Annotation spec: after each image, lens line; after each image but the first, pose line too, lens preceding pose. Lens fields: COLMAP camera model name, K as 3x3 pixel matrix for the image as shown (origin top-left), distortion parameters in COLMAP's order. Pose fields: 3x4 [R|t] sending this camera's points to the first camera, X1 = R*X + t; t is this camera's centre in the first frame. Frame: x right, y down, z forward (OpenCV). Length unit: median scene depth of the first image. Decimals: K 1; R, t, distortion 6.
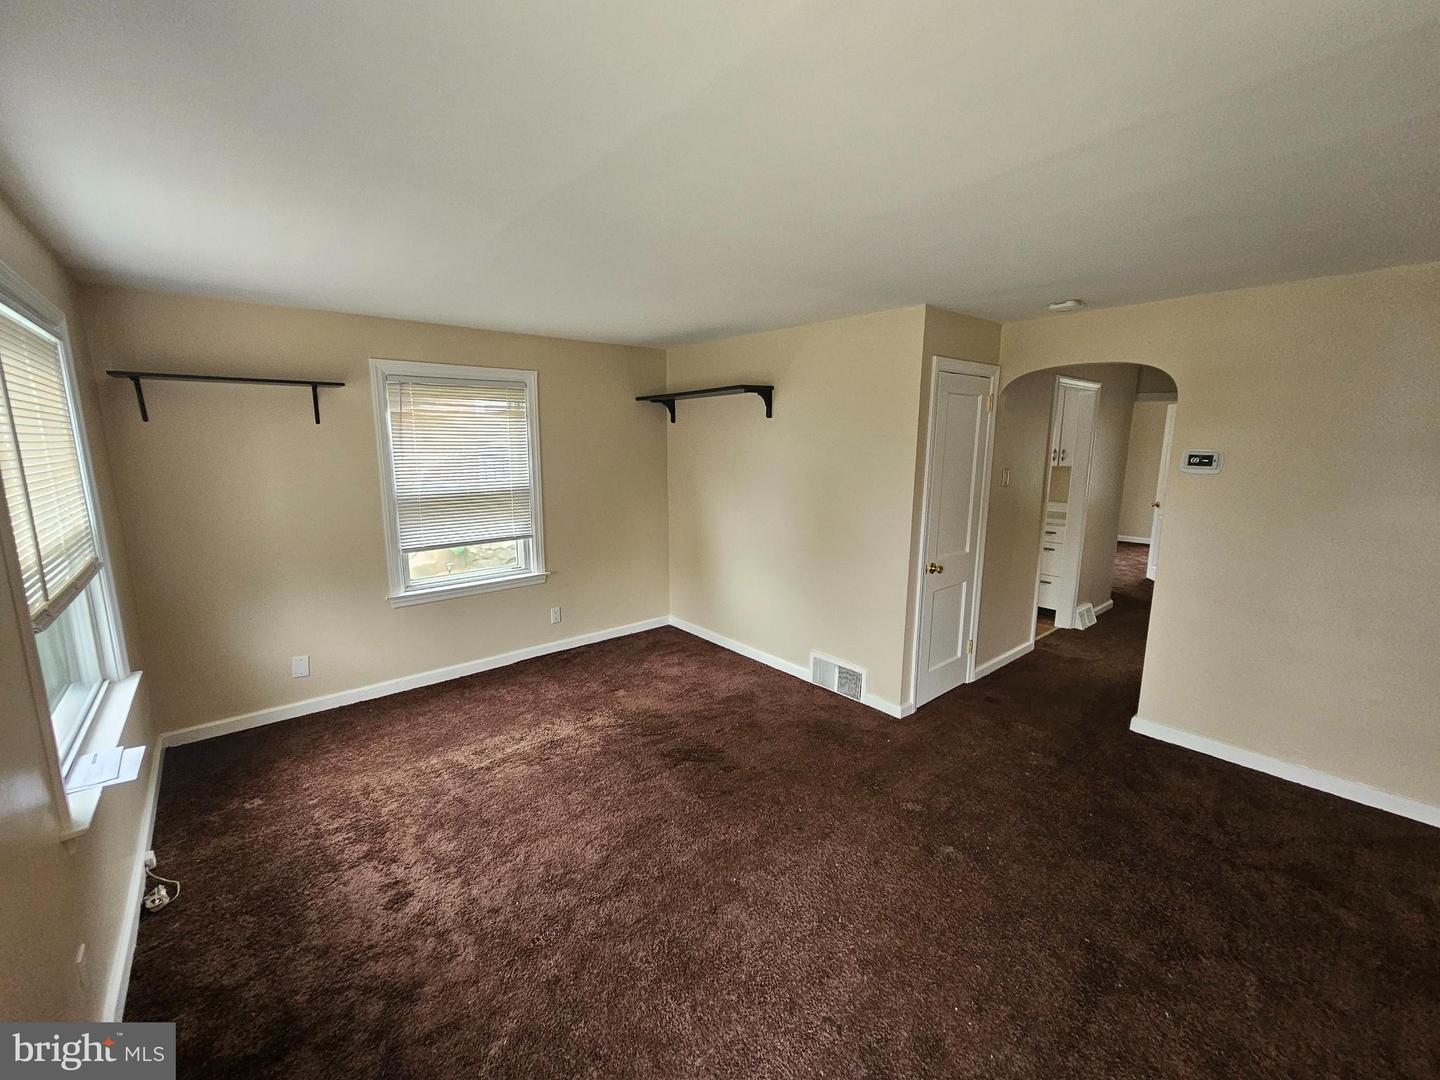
lens RADIAL K [[582.3, 0, 736.8], [0, 582.3, 545.2], [0, 0, 1]] dist [-0.000148, 0.000474]
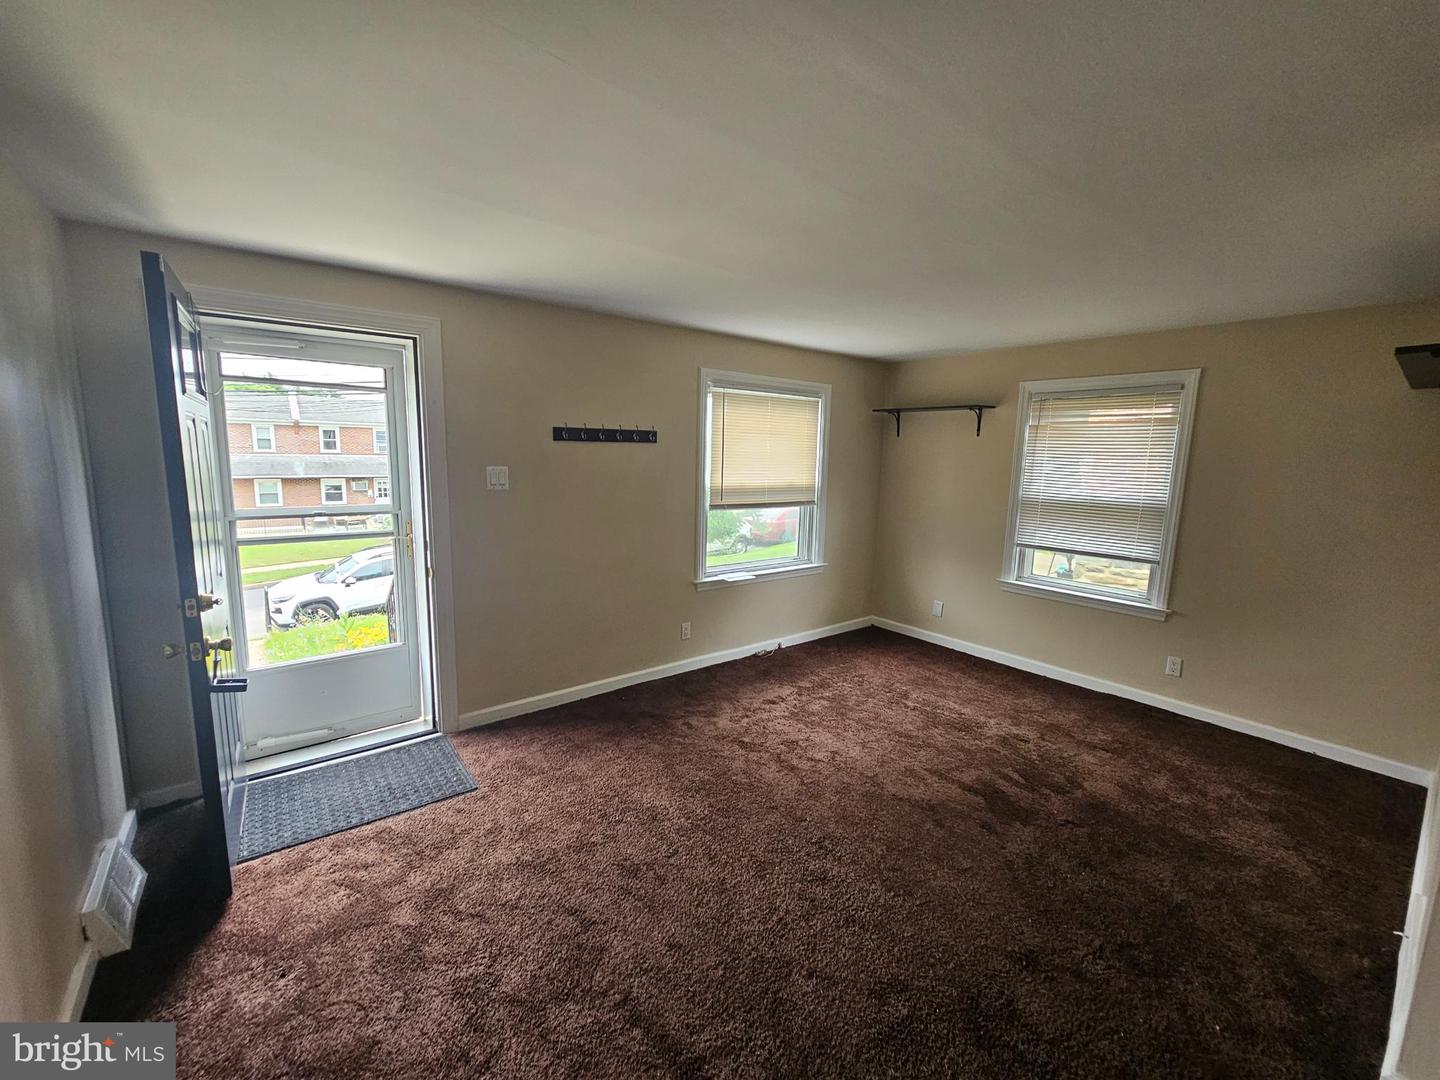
lens RADIAL K [[605.6, 0, 716.7], [0, 605.6, 549.9], [0, 0, 1]] dist [-0.000510, 0.000939]
pose [[-0.052760, 0.158014, -0.986026, 0.678720], [-0.200914, 0.965531, 0.165480, -0.061611], [0.978187, 0.206837, -0.019194, 0.456547]]
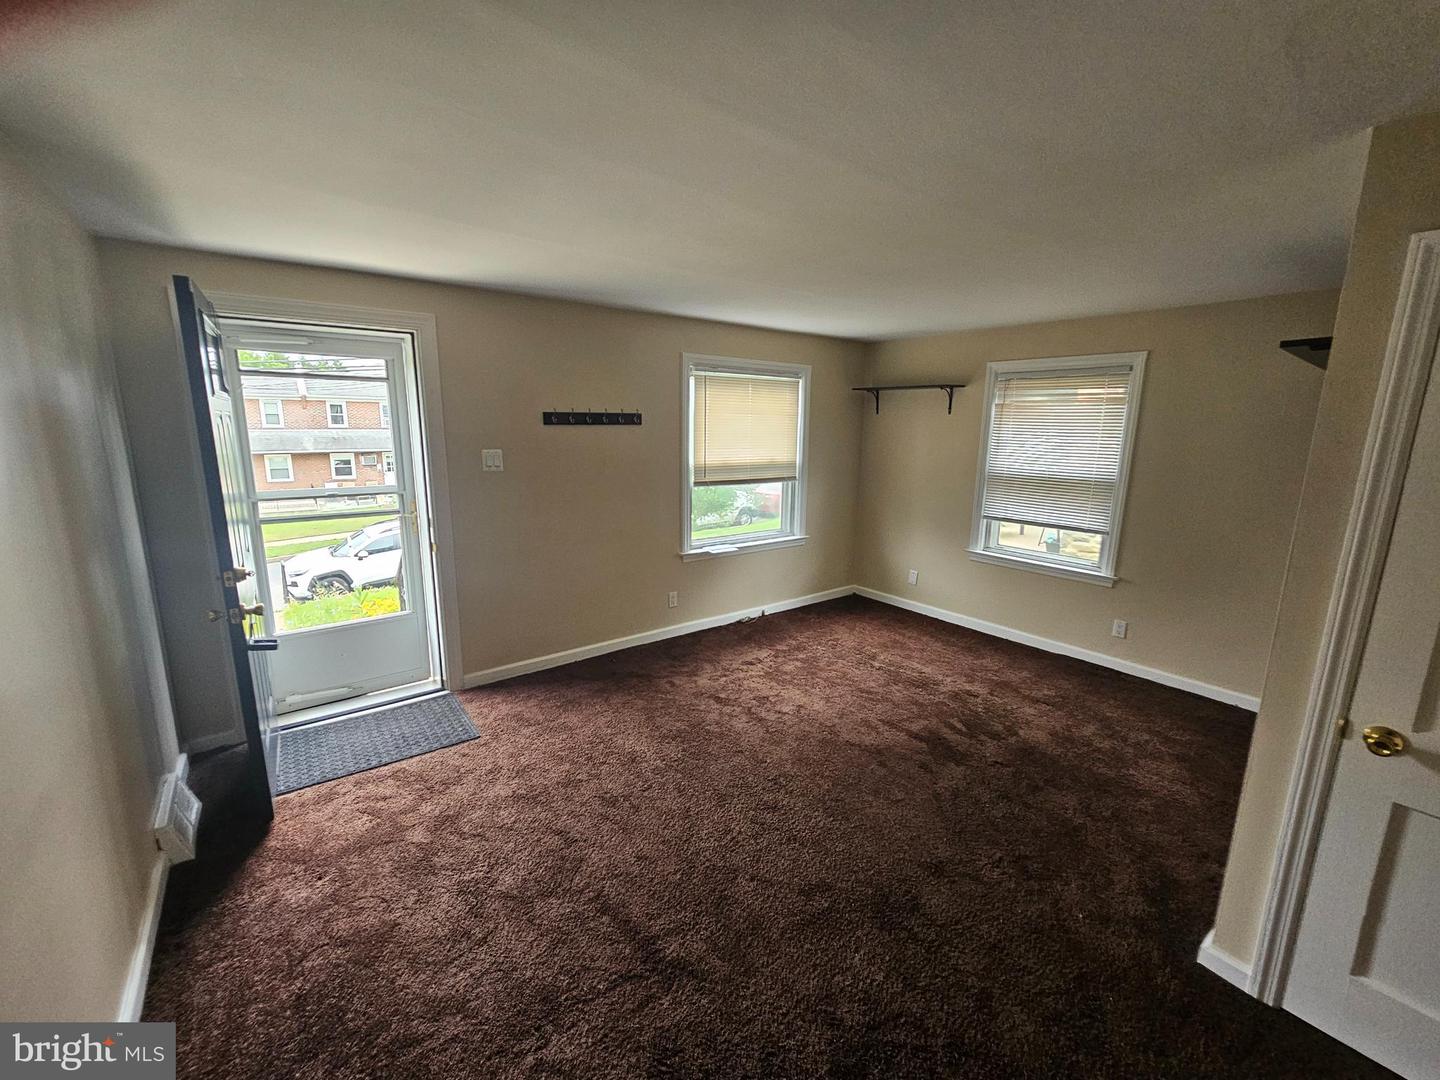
lens RADIAL K [[606.8, 0, 720.8], [0, 606.8, 553.4], [0, 0, 1]] dist [-0.001039, -0.000646]
pose [[-0.061732, 0.210784, -0.975582, 0.764177], [-0.192370, 0.956606, 0.218857, -0.093657], [0.979379, 0.201183, -0.018505, 0.512025]]
